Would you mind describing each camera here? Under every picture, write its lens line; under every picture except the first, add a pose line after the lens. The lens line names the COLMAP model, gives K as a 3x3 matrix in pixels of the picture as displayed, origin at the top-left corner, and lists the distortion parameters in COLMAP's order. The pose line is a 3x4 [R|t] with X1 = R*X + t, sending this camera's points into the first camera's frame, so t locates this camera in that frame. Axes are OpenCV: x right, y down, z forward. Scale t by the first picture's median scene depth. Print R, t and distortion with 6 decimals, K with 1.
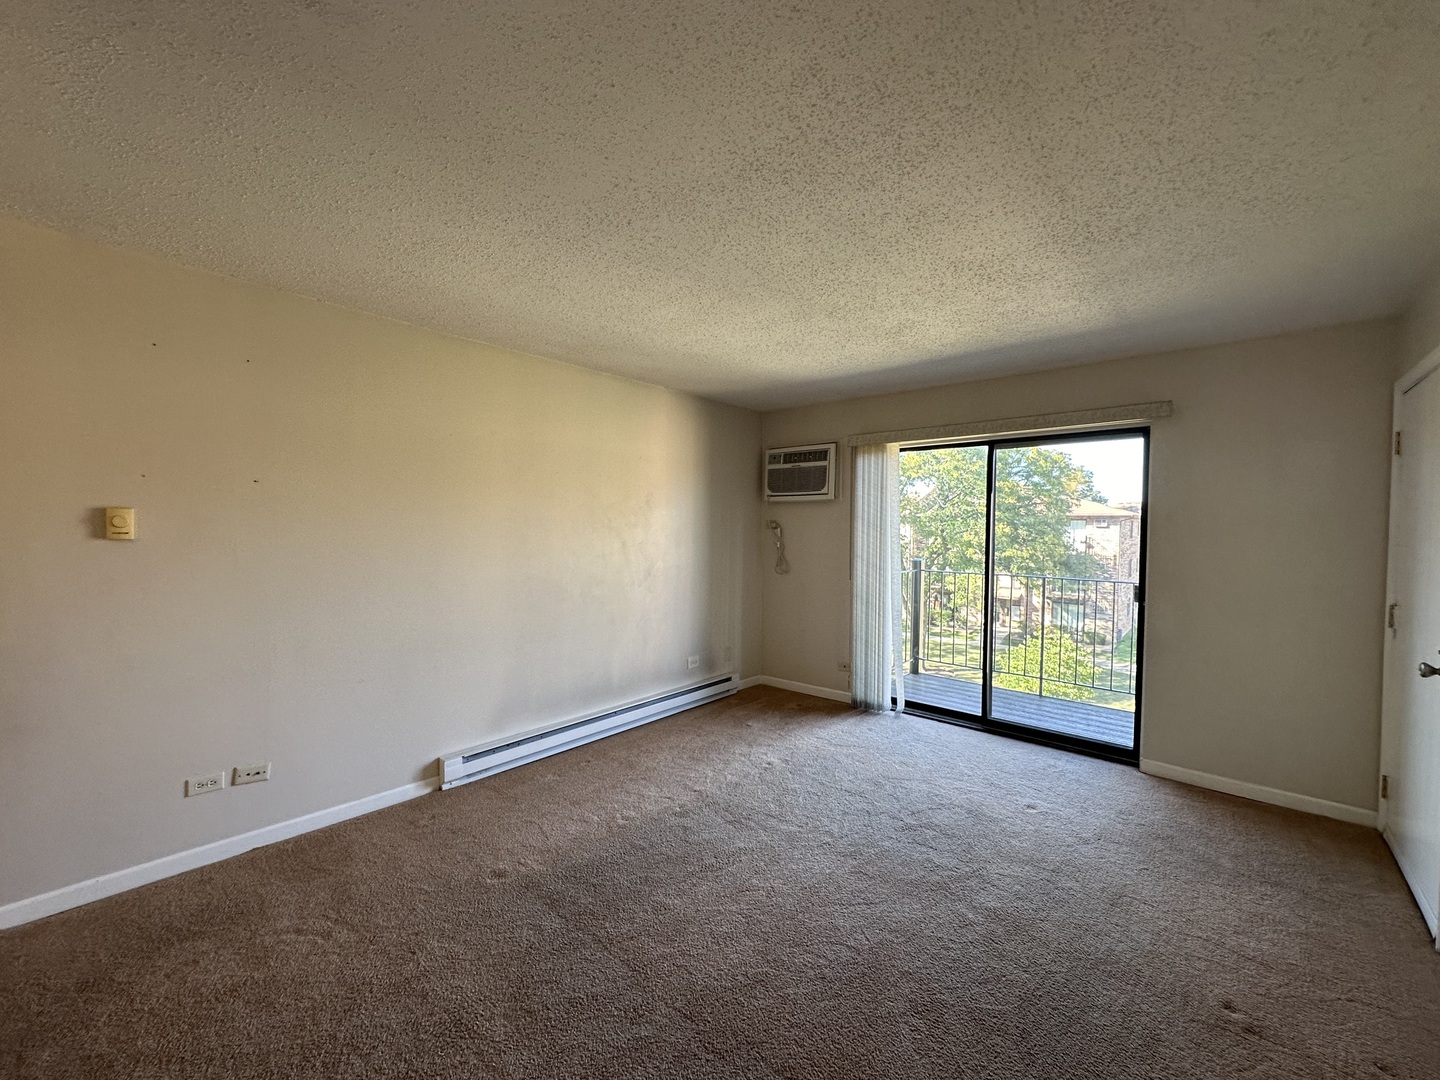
lens RADIAL K [[579.3, 0, 717.6], [0, 579.3, 543.1], [0, 0, 1]] dist [-0.000652, 0.000528]
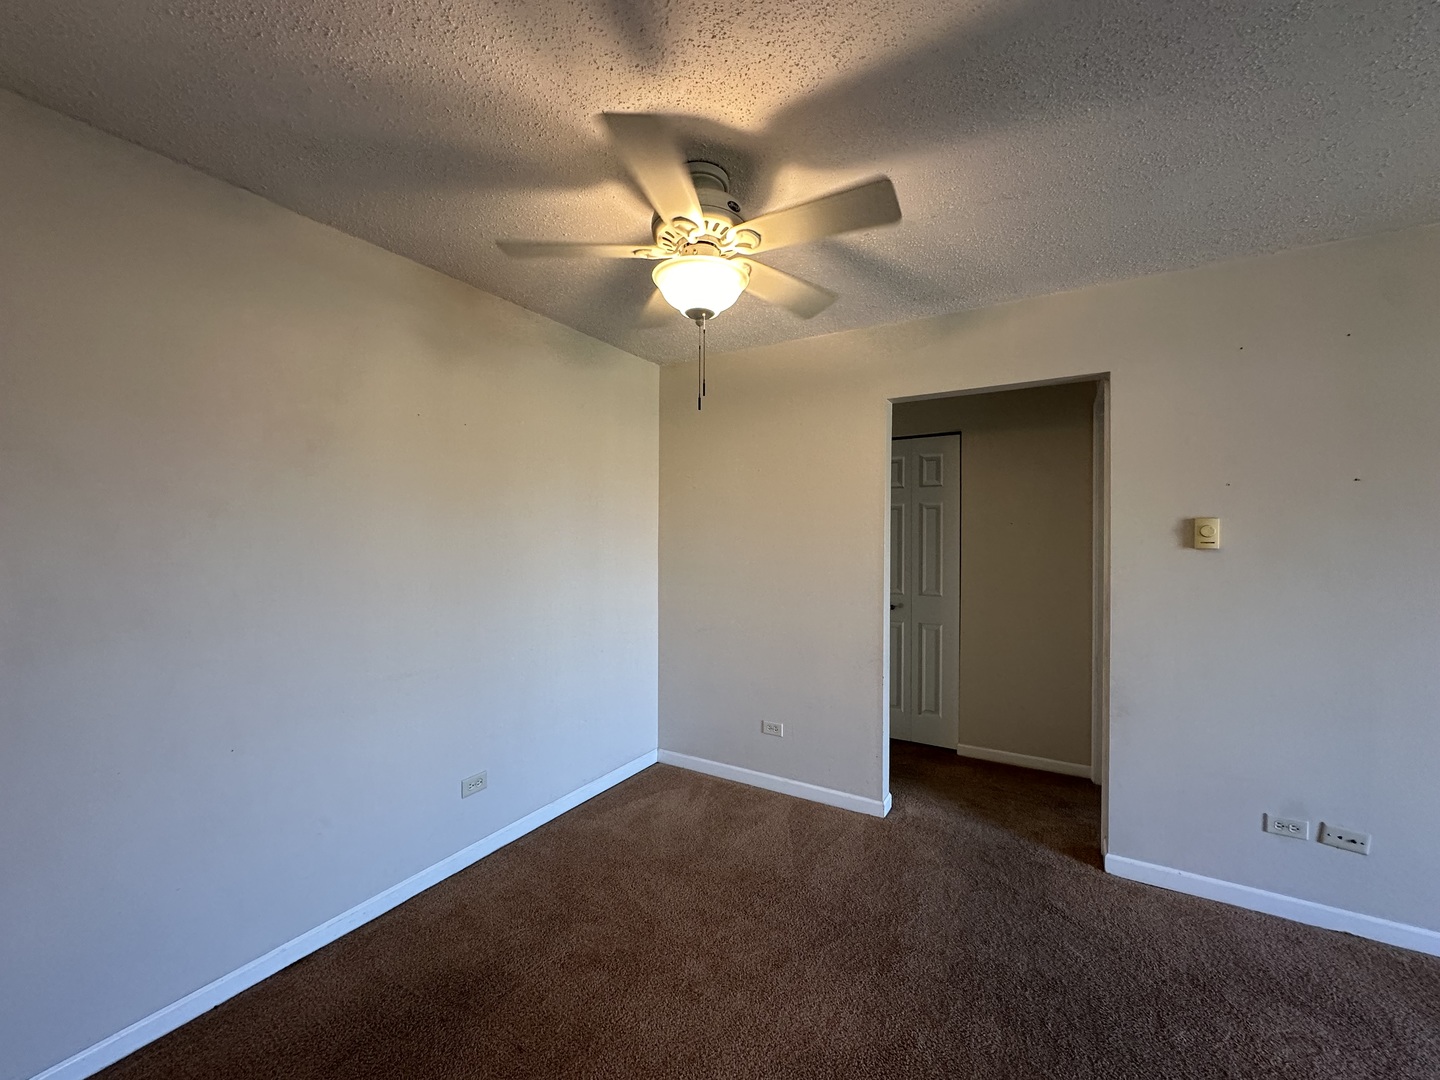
lens RADIAL K [[579.3, 0, 716.5], [0, 579.3, 541.9], [0, 0, 1]] dist [-0.000652, 0.000528]
pose [[0.205534, 0.011118, -0.978587, -0.136459], [-0.028982, 0.999566, 0.005269, 0.000641], [0.978221, 0.027279, 0.205767, -0.033969]]
